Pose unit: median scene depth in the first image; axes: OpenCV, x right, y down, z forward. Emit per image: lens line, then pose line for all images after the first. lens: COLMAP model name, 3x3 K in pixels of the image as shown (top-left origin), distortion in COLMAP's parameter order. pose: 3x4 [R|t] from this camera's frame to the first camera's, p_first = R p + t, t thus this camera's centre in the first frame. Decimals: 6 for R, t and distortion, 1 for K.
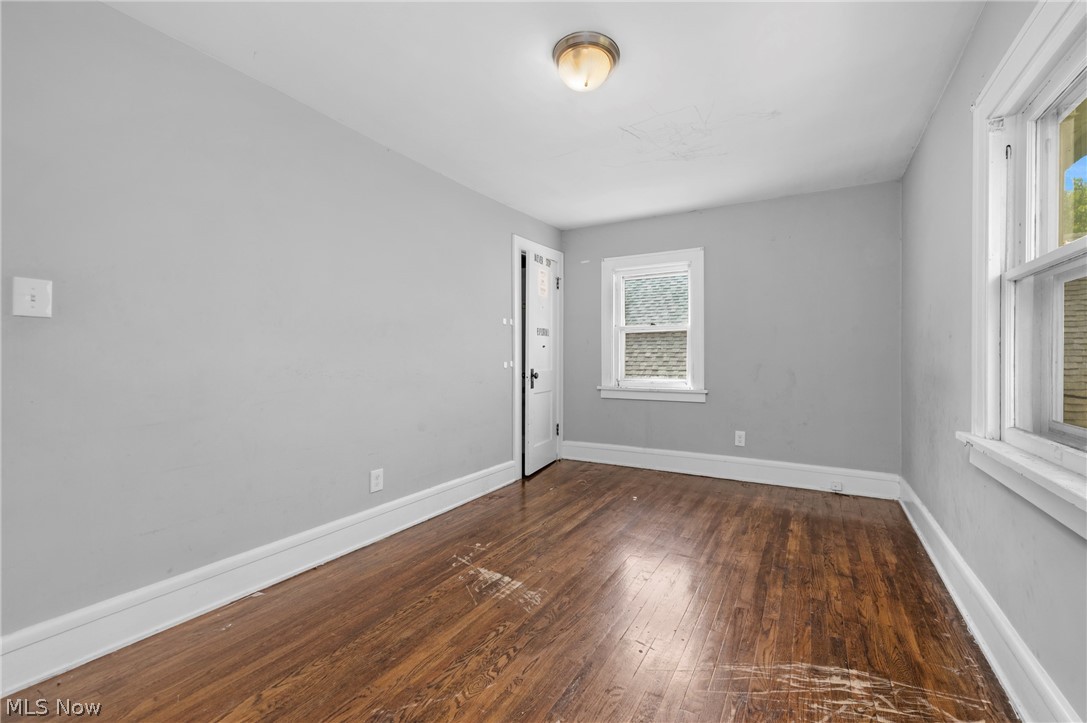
lens RADIAL K [[434.4, 0, 561.6], [0, 434.4, 359.3], [0, 0, 1]] dist [0.009242, -0.000618]
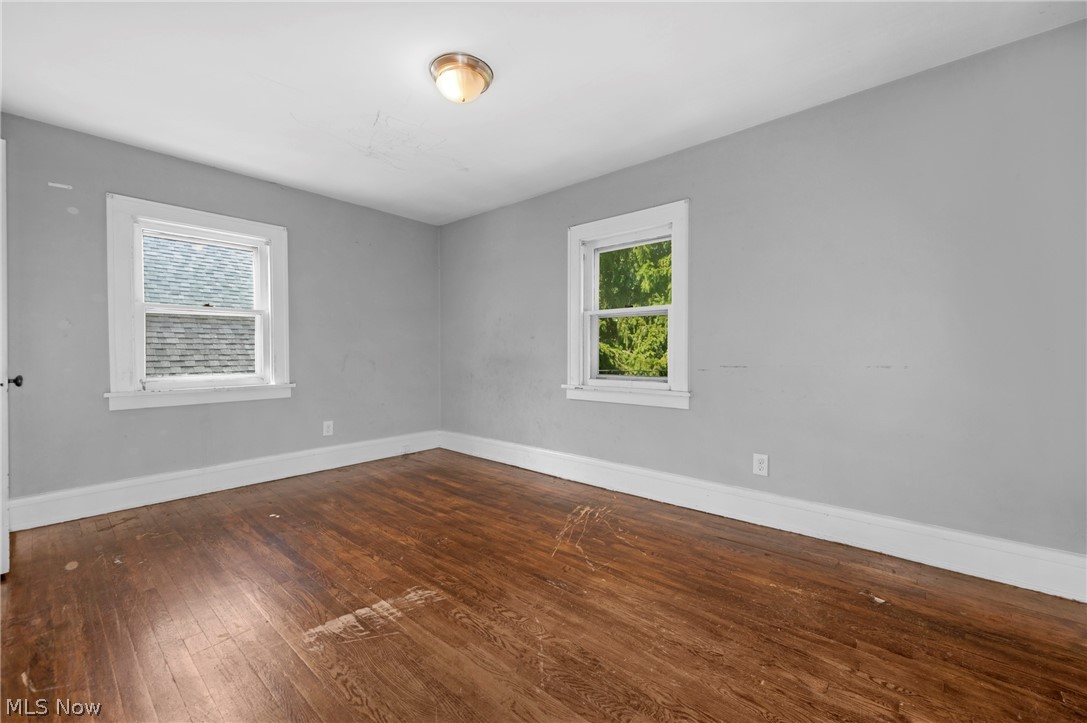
lens RADIAL K [[434.4, 0, 561.6], [0, 434.4, 359.3], [0, 0, 1]] dist [0.009242, -0.000618]
pose [[0.218802, -0.019727, 0.975570, -0.782583], [0.007336, 0.999801, 0.018572, 0.008737], [-0.975742, 0.003094, 0.218904, 0.407303]]
